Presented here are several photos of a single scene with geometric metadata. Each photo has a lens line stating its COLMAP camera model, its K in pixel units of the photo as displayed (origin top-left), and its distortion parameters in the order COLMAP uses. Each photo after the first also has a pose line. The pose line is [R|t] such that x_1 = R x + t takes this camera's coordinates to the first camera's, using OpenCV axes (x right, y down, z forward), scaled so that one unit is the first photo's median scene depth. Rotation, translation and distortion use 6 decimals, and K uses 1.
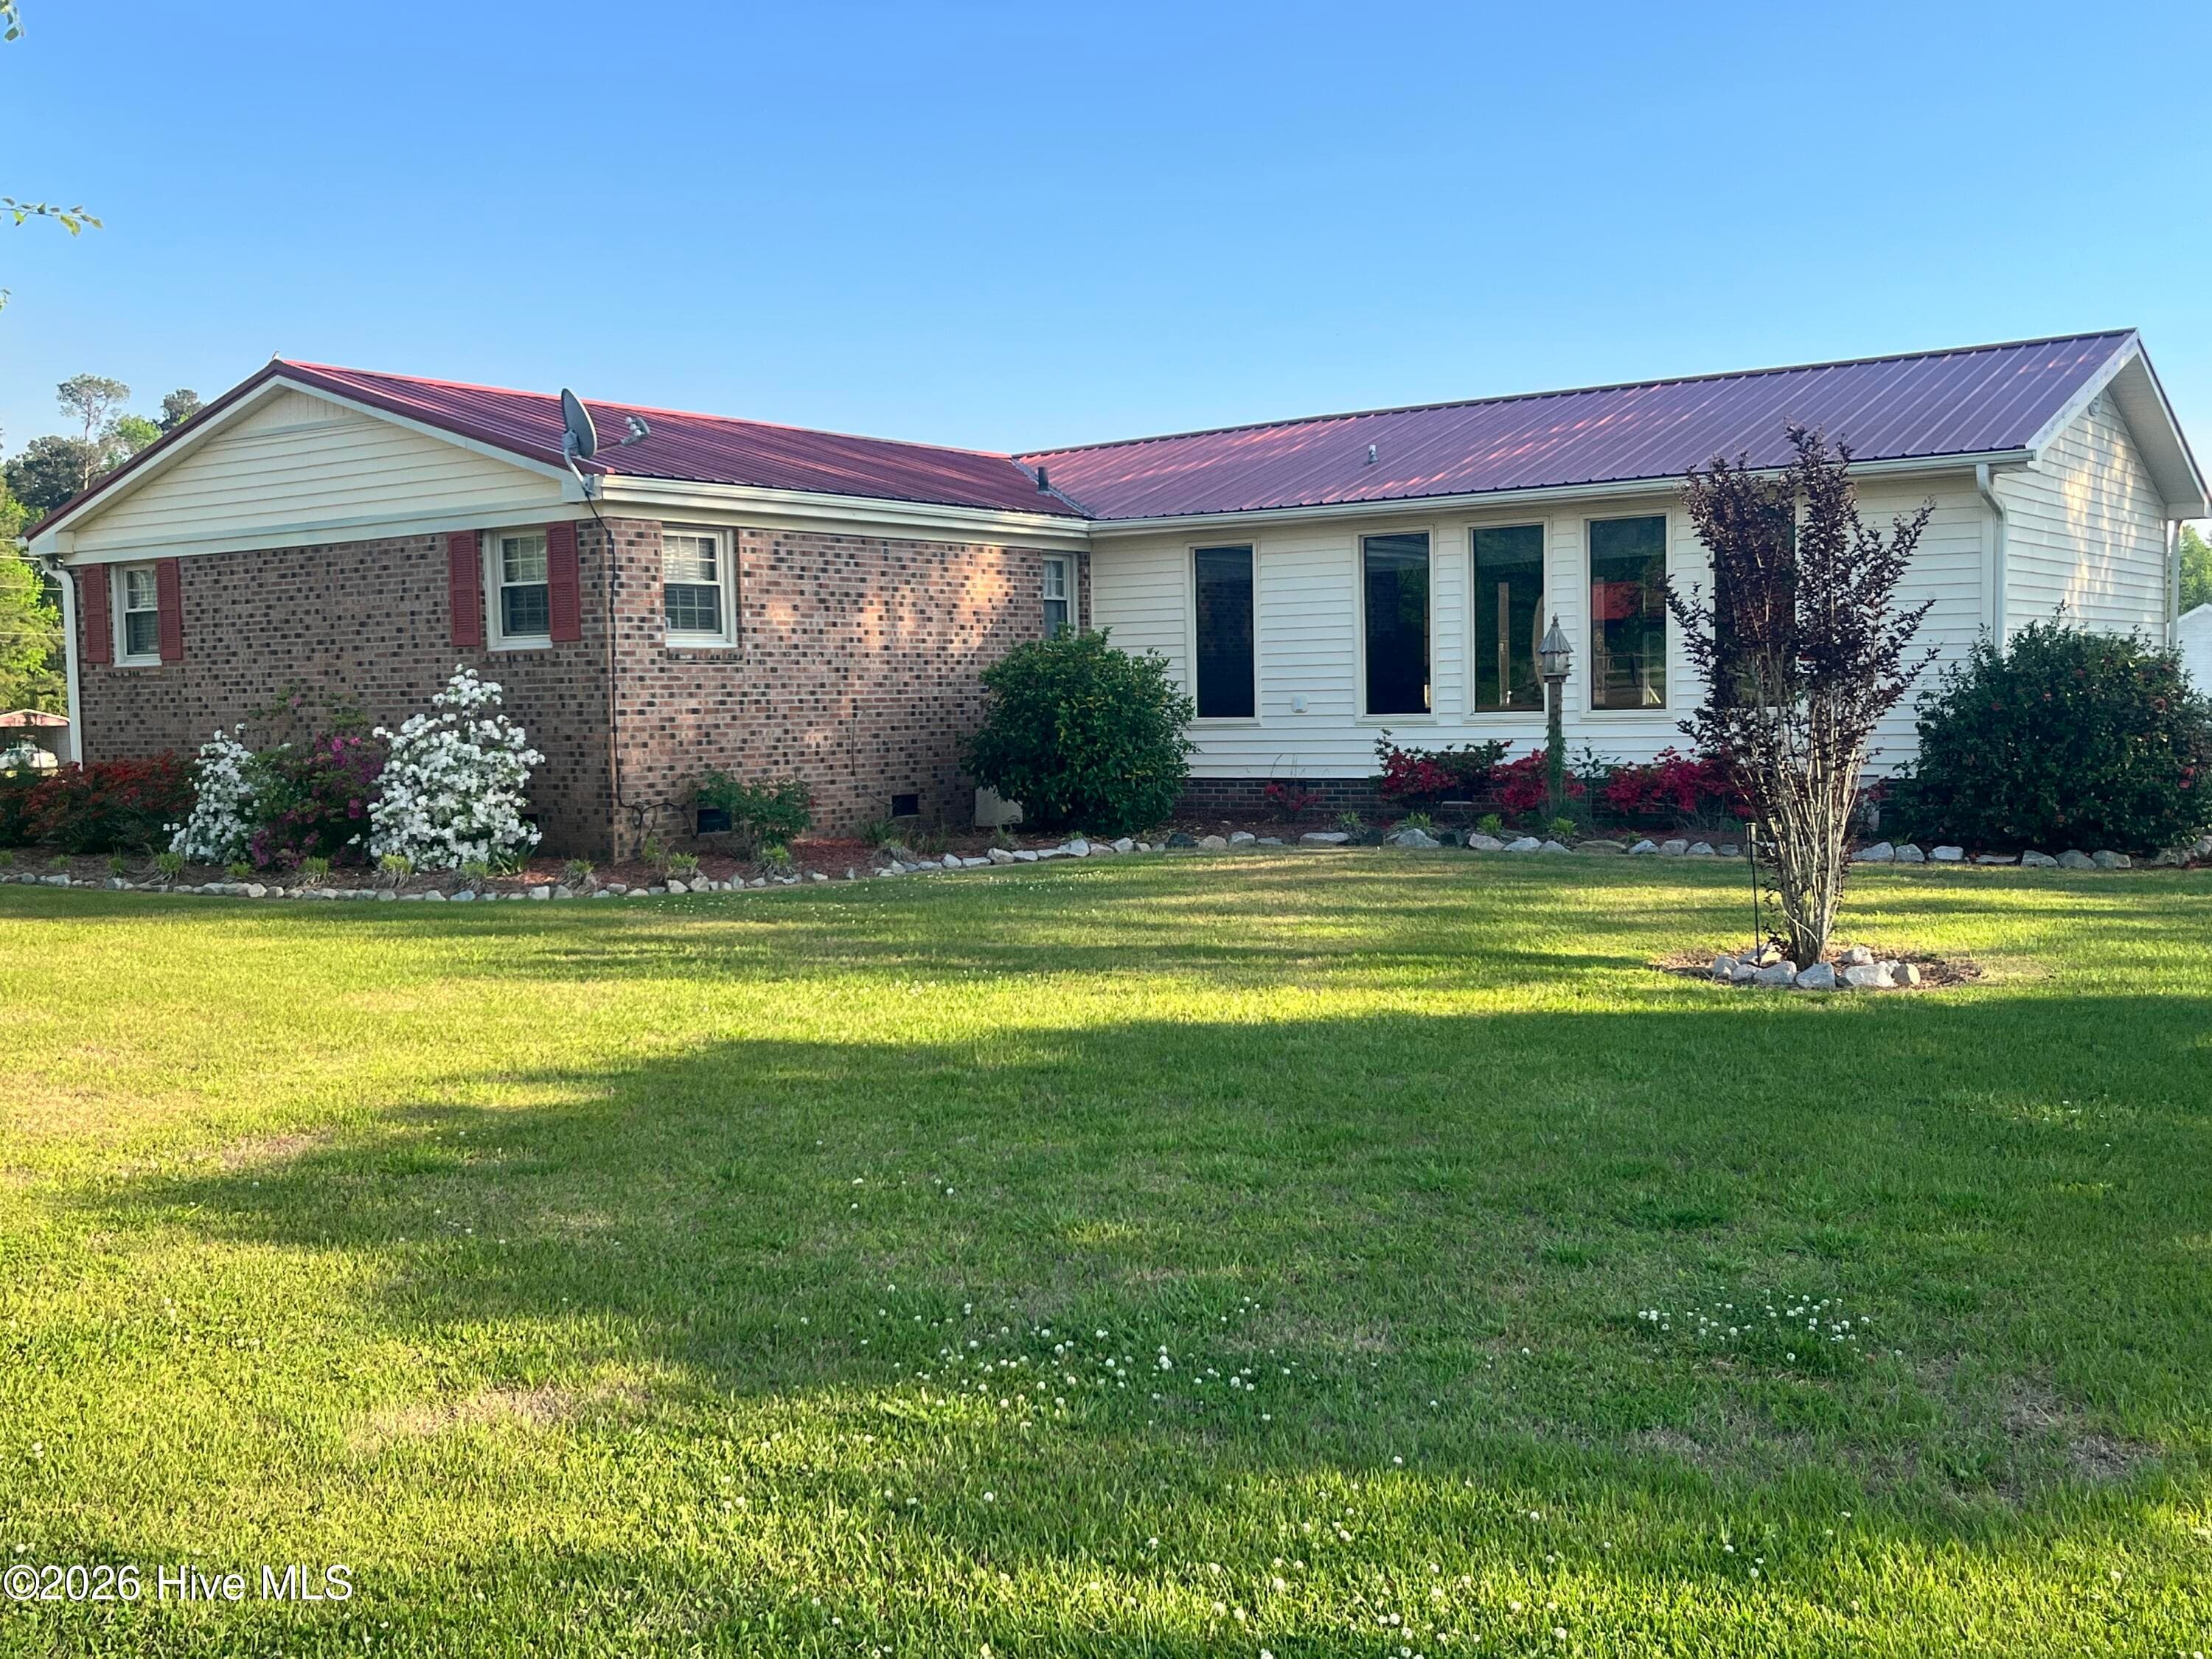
lens RADIAL K [[2077.7, 0, 1106.0], [0, 2077.7, 829.5], [0, 0, 1]] dist [-0.001189, 0.000179]
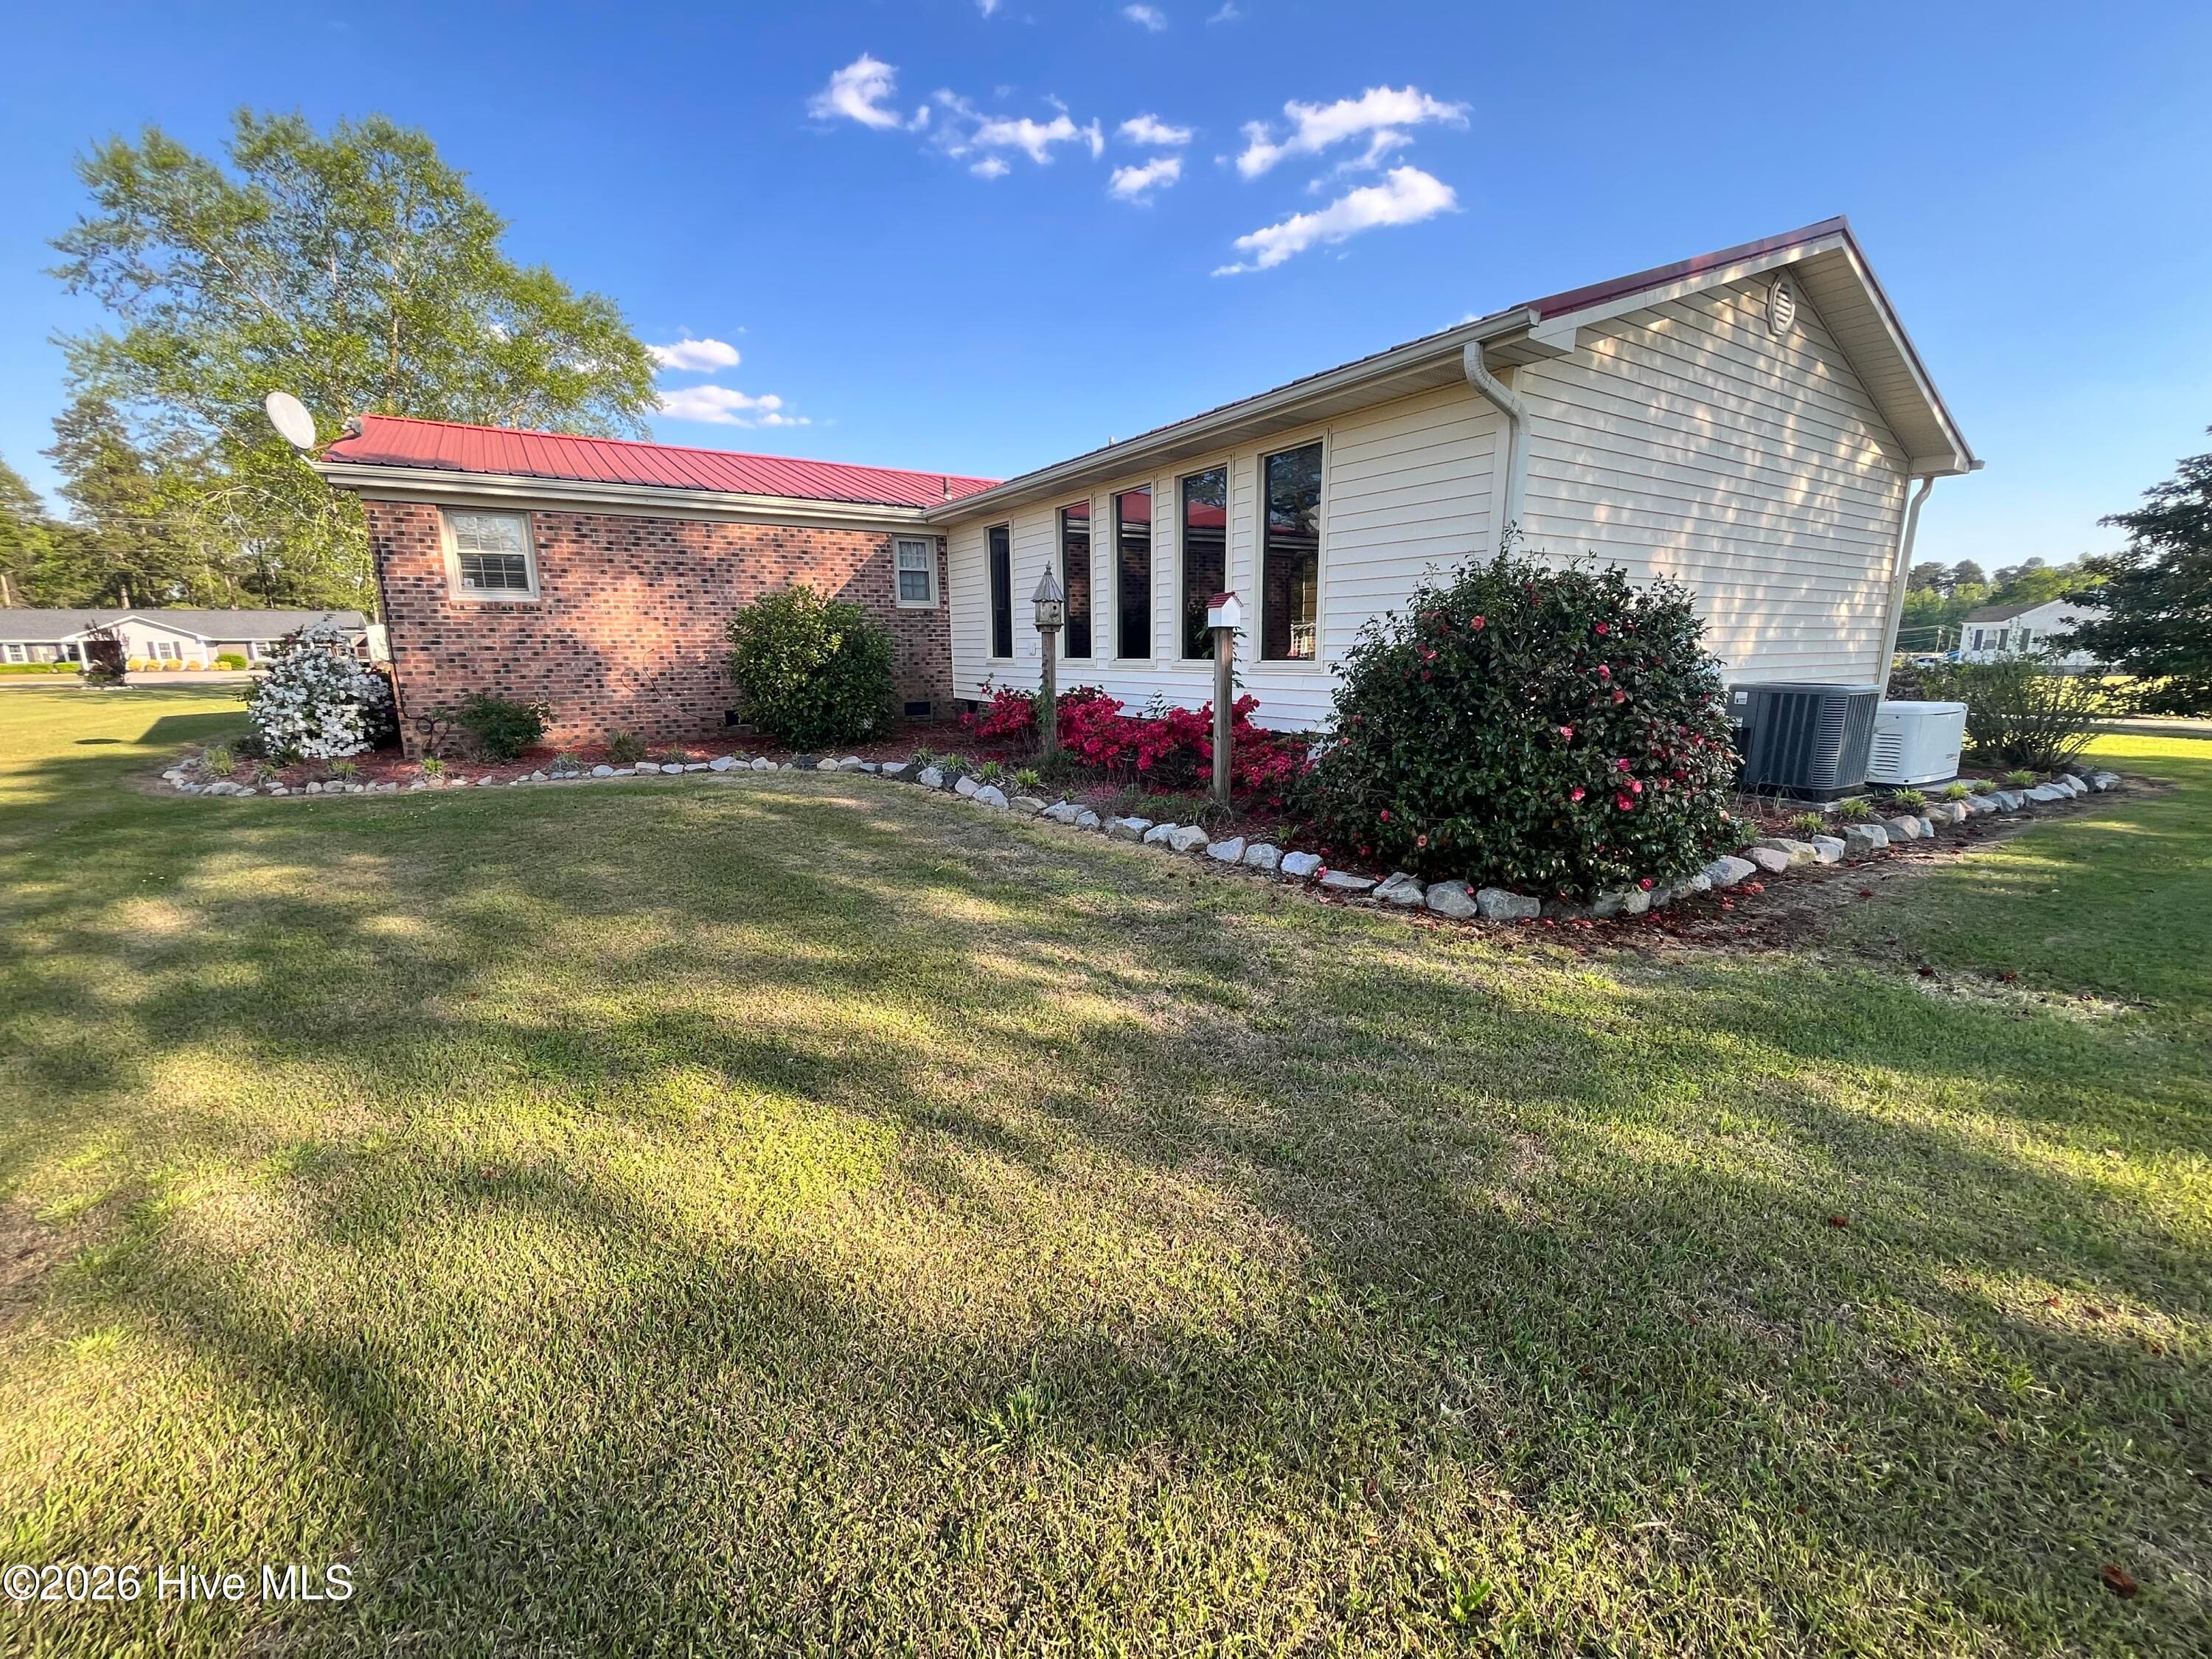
lens RADIAL K [[878.7, 0, 1106.0], [0, 878.7, 829.5], [0, 0, 1]] dist [-0.010894, -0.000108]
pose [[0.937937, 0.086049, -0.335960, 0.385888], [-0.035817, 0.987584, 0.152953, -0.041355], [0.344950, -0.131427, 0.929374, 0.583671]]
